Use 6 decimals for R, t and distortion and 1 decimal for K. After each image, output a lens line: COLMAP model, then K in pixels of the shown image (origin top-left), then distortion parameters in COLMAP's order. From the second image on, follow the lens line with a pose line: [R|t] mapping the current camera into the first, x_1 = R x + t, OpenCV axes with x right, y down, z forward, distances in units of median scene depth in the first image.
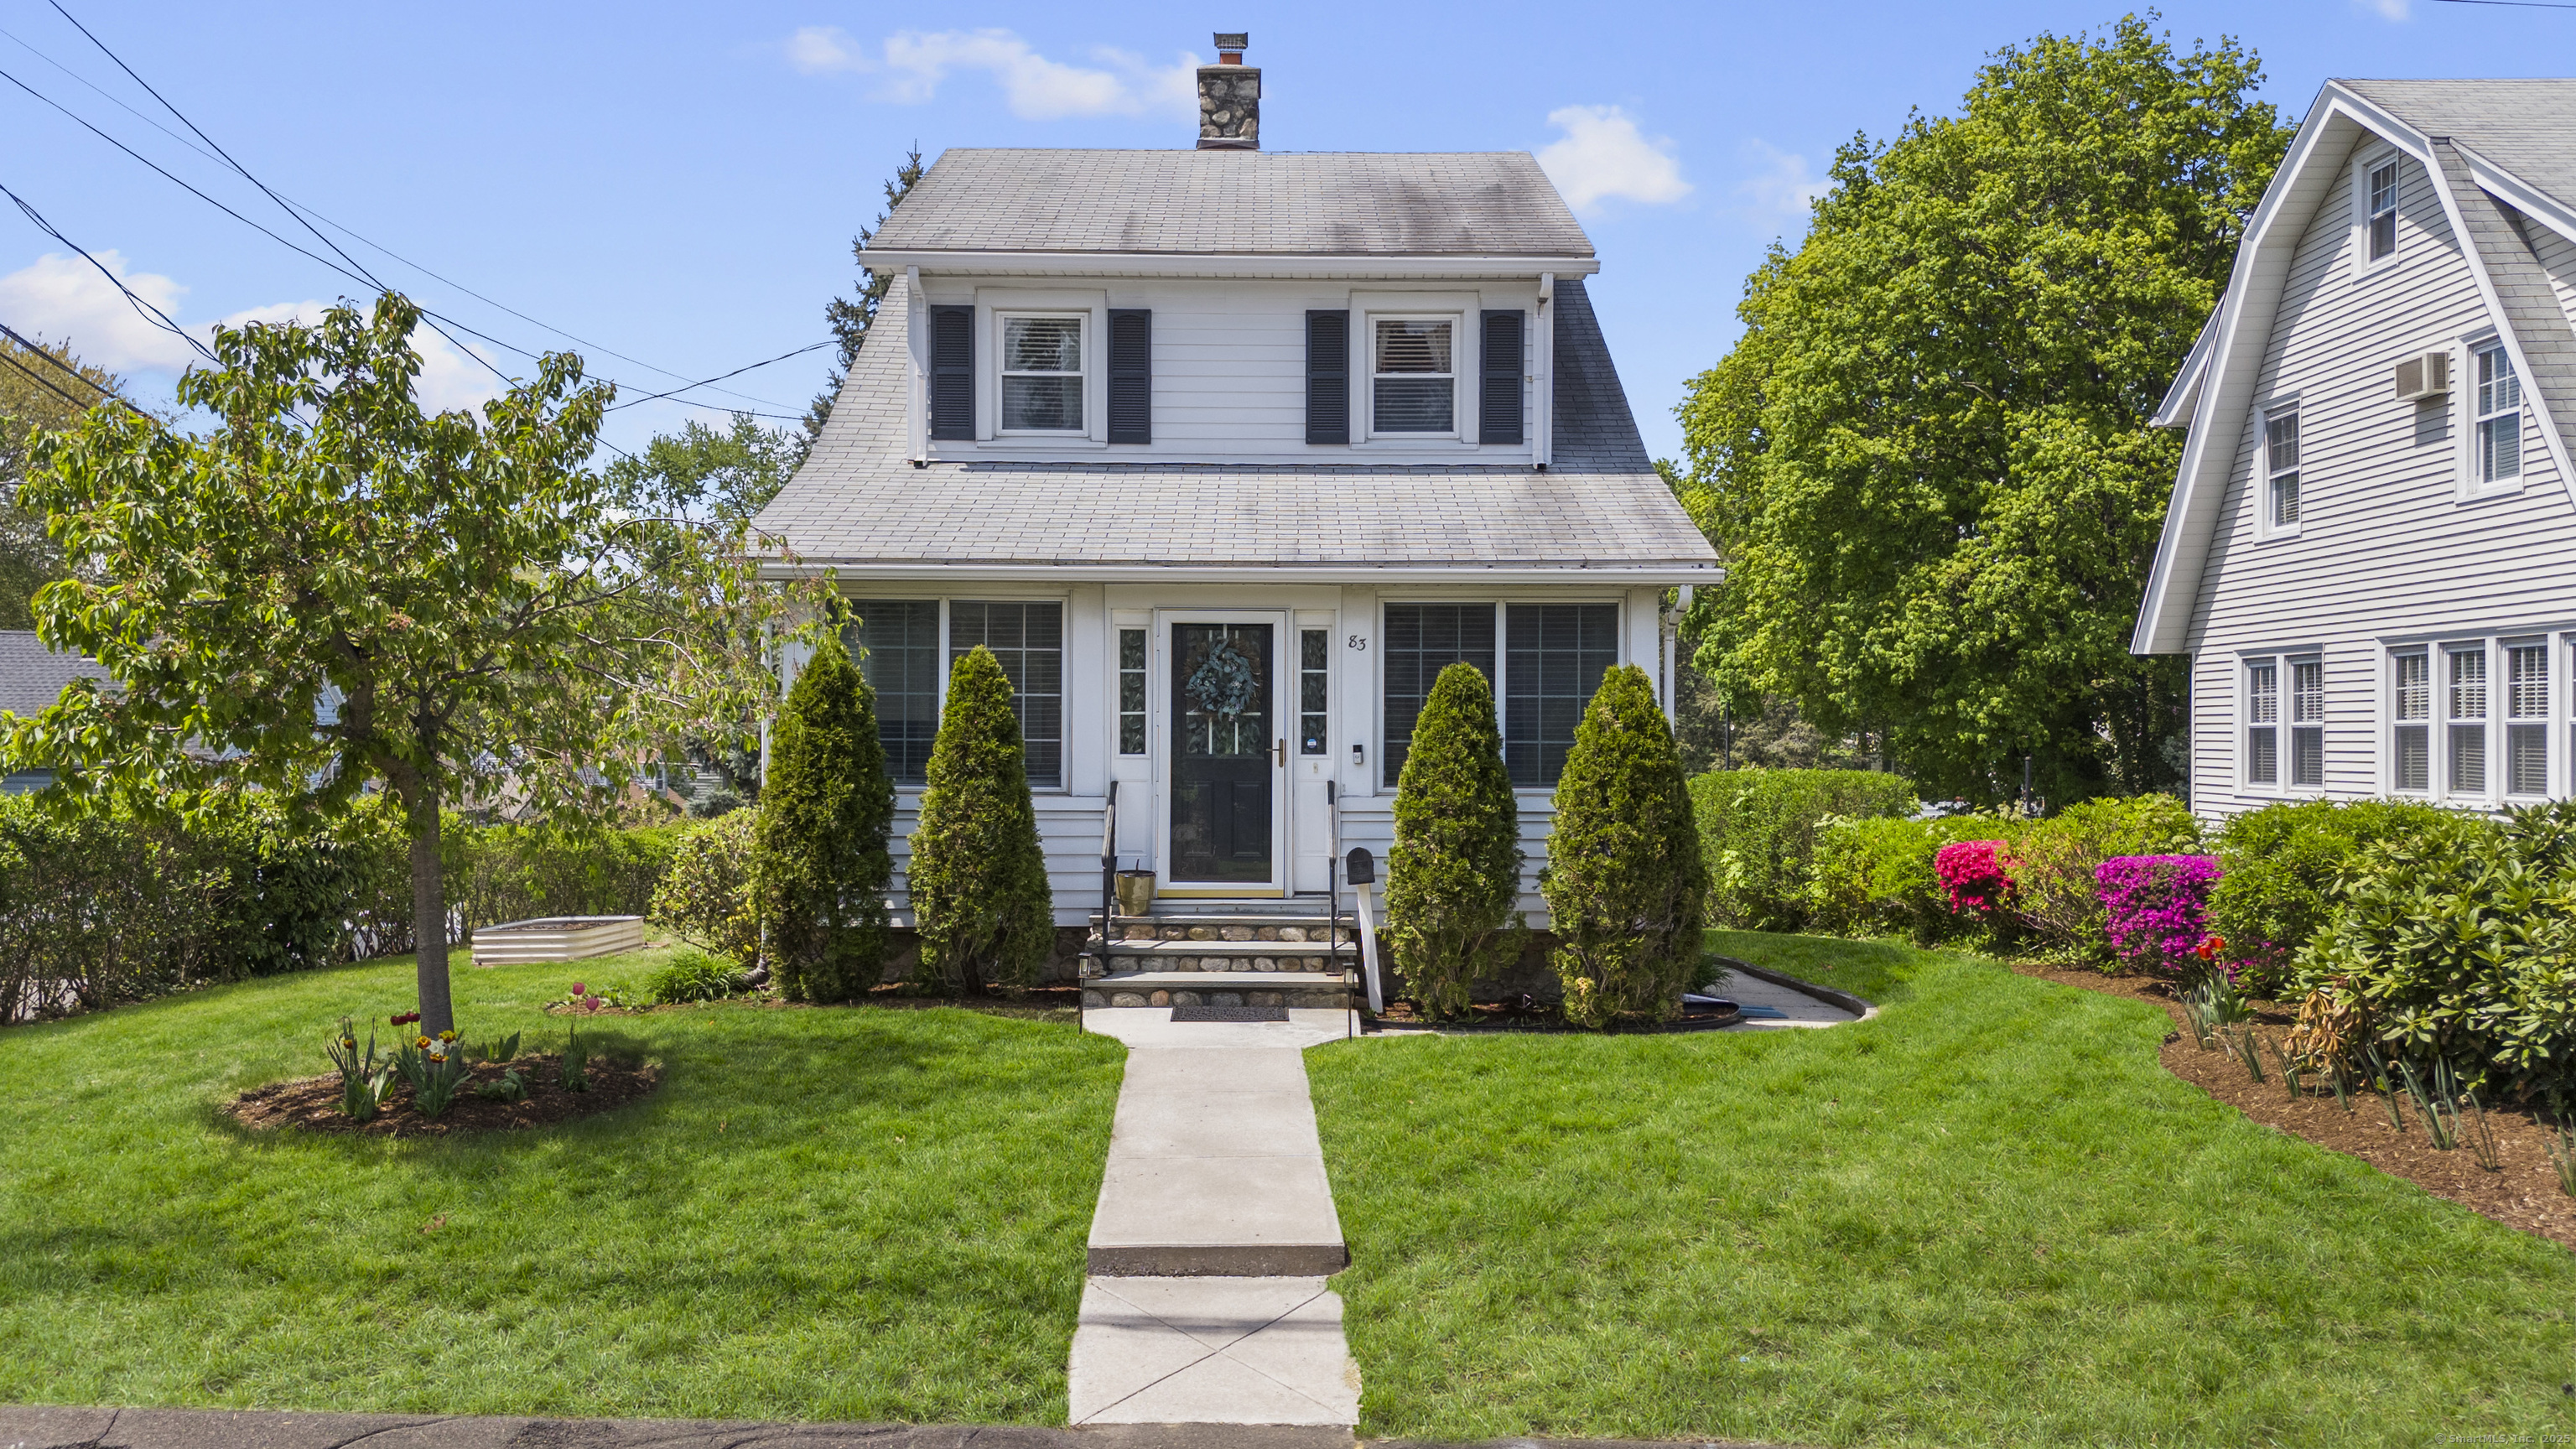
lens RADIAL K [[1897.9, 0, 1306.2], [0, 1897.9, 724.8], [0, 0, 1]] dist [0.071634, -0.005870]
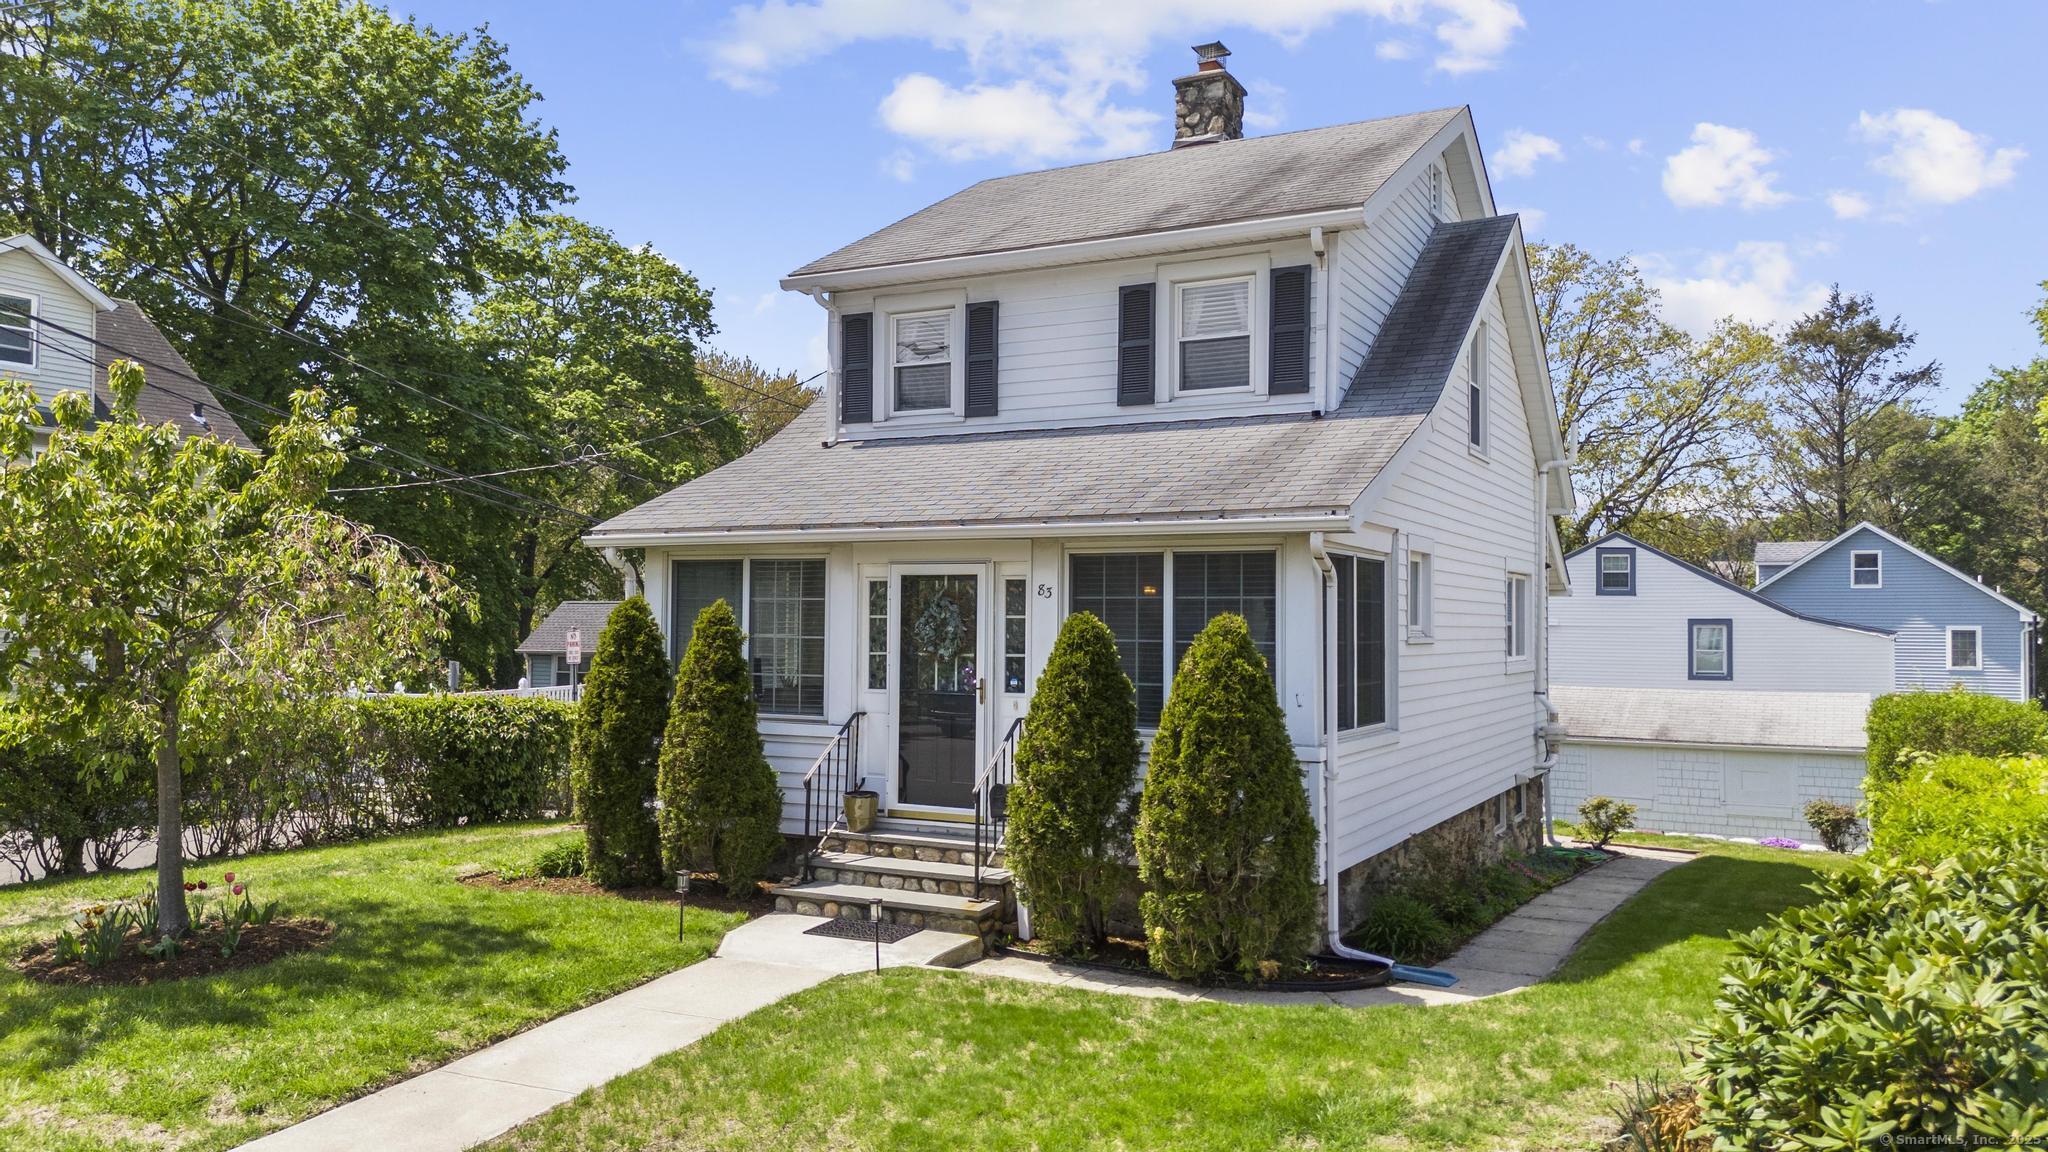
lens RADIAL K [[1507.1, 0, 1022.6], [0, 1507.1, 564.9], [0, 0, 1]] dist [0.102808, -0.000973]
pose [[0.876968, -0.017178, -0.480242, 0.378304], [-0.000741, 0.999311, -0.037097, -0.023169], [0.480549, 0.032889, 0.876351, 0.208421]]
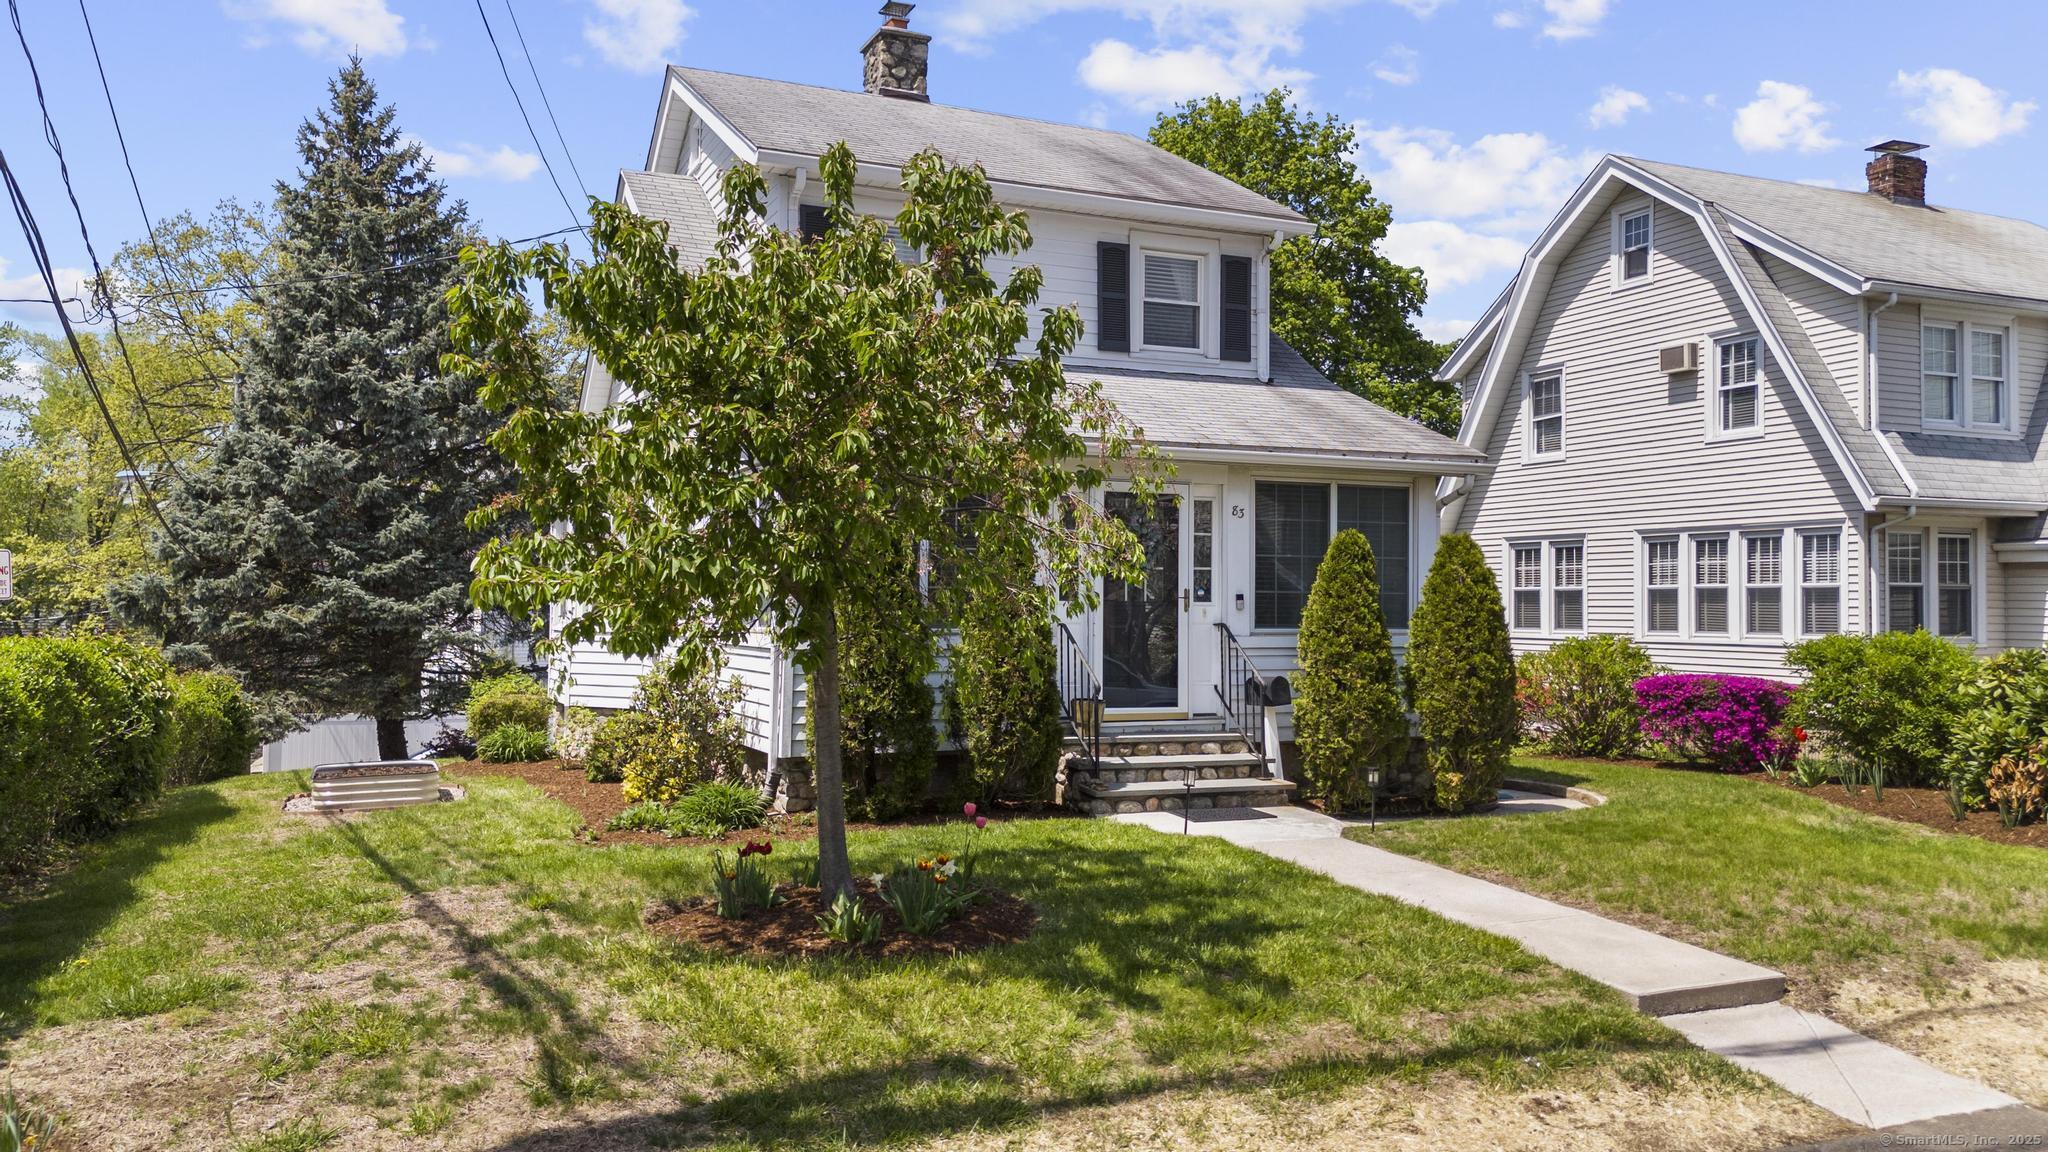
lens RADIAL K [[1516.9, 0, 1024.0], [0, 1516.9, 576.0], [0, 0, 1]] dist [0.047596, -0.000468]
pose [[0.922251, 0.010384, 0.386452, -0.427495], [-0.005721, 0.999896, -0.013217, 0.010990], [-0.386549, 0.009978, 0.922215, 0.121661]]
